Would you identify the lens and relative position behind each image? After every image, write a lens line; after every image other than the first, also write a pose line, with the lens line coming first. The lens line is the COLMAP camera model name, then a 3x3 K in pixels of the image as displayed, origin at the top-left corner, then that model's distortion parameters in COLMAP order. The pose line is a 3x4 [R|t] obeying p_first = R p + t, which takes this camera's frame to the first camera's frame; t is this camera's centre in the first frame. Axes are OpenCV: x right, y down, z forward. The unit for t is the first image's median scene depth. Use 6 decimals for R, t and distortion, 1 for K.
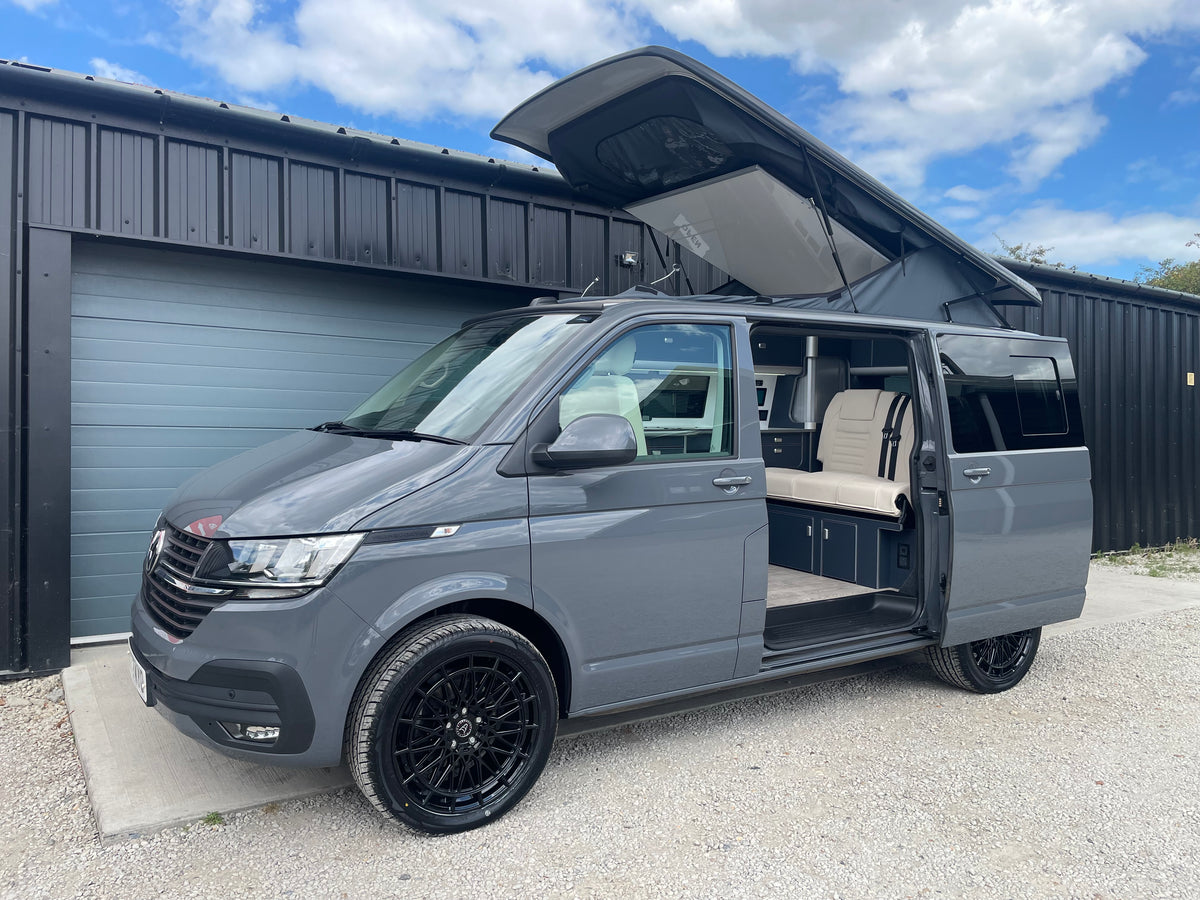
lens RADIAL K [[920.5, 0, 600.0], [0, 920.5, 450.0], [0, 0, 1]] dist [0.085418, -0.118226]
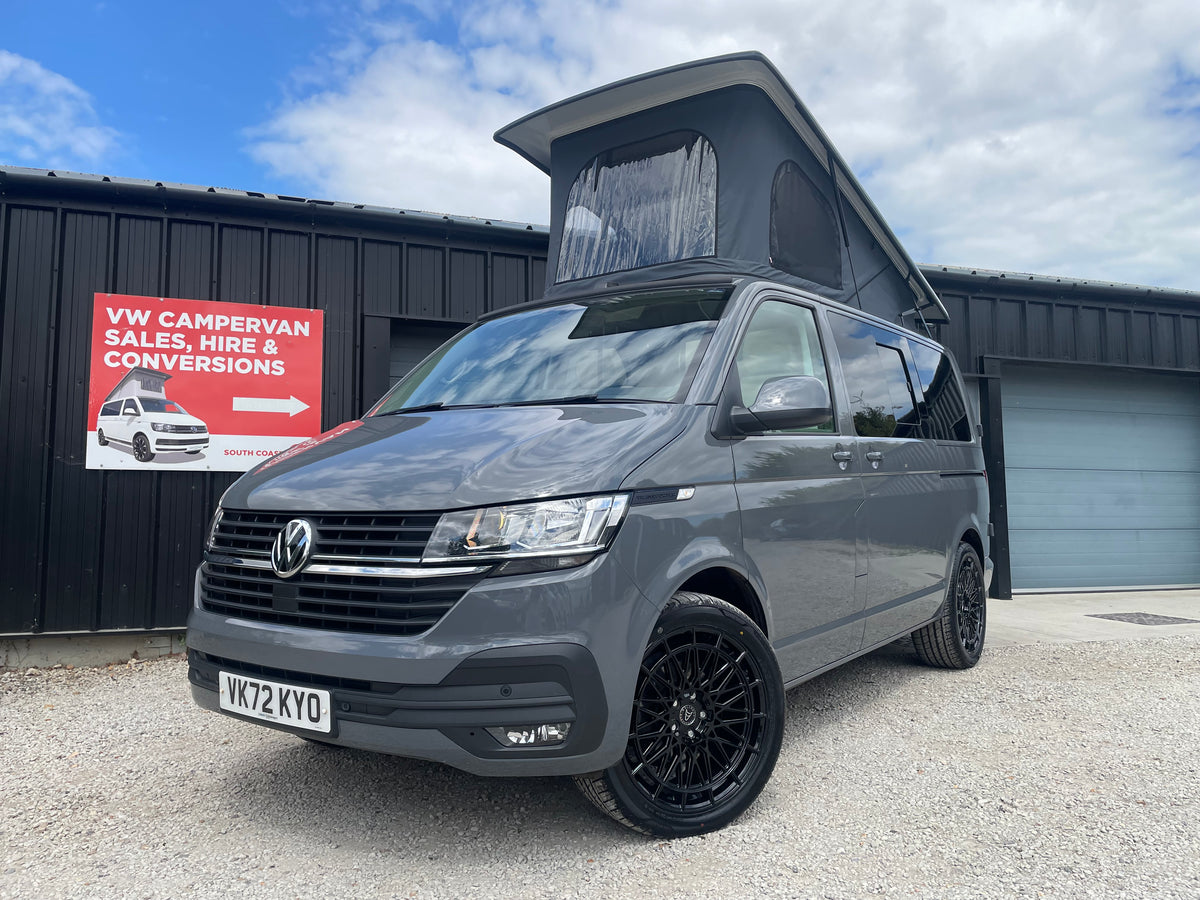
lens RADIAL K [[924.4, 0, 597.9], [0, 924.4, 430.3], [0, 0, 1]] dist [0.083884, -0.117839]
pose [[0.931855, -0.009144, 0.362715, -0.518090], [0.046084, 0.994569, -0.093321, 0.095582], [-0.359892, 0.103677, 0.927216, 0.155246]]
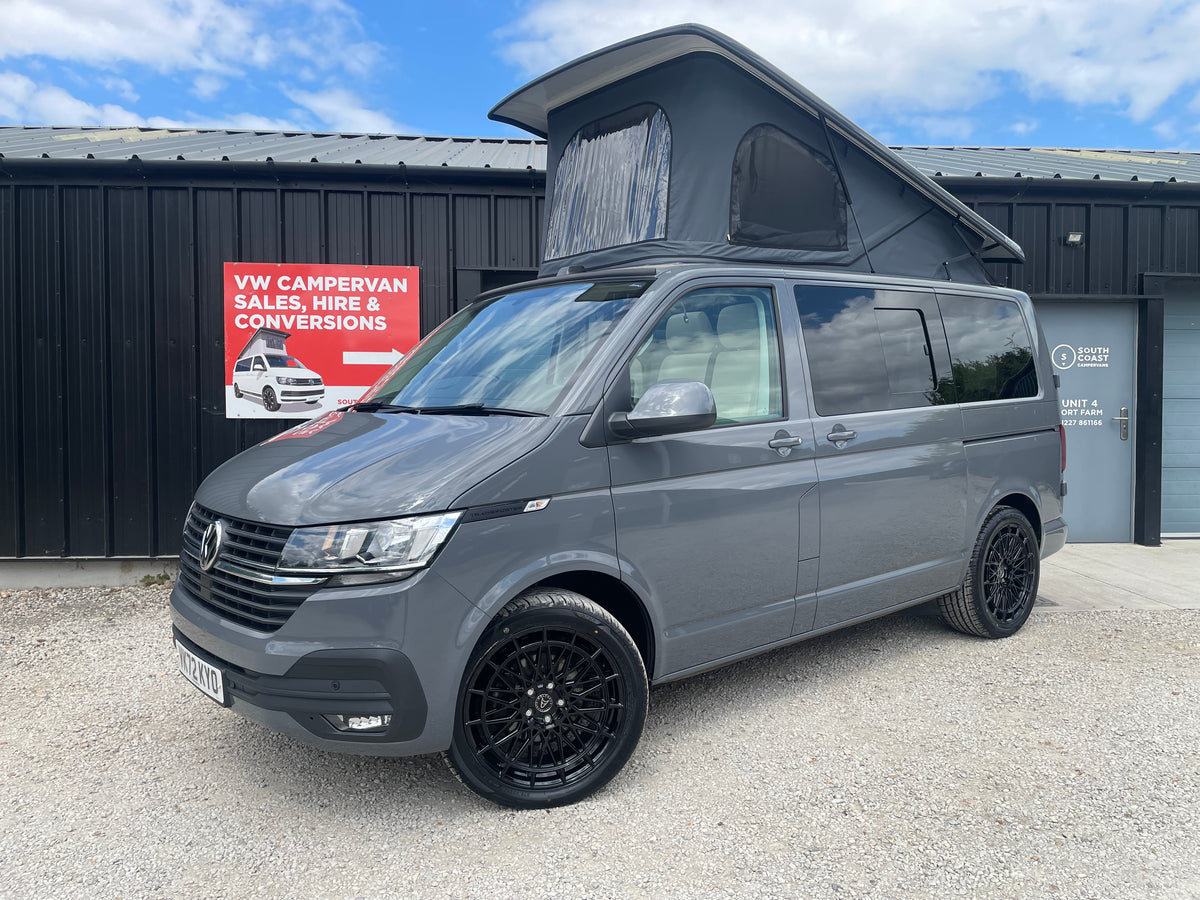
lens RADIAL K [[920.5, 0, 600.0], [0, 920.5, 450.0], [0, 0, 1]] dist [0.085418, -0.118226]
pose [[0.992614, -0.048161, 0.111344, -0.184826], [0.045164, 0.998550, 0.029287, 0.003480], [-0.112593, -0.024042, 0.993350, 0.021185]]
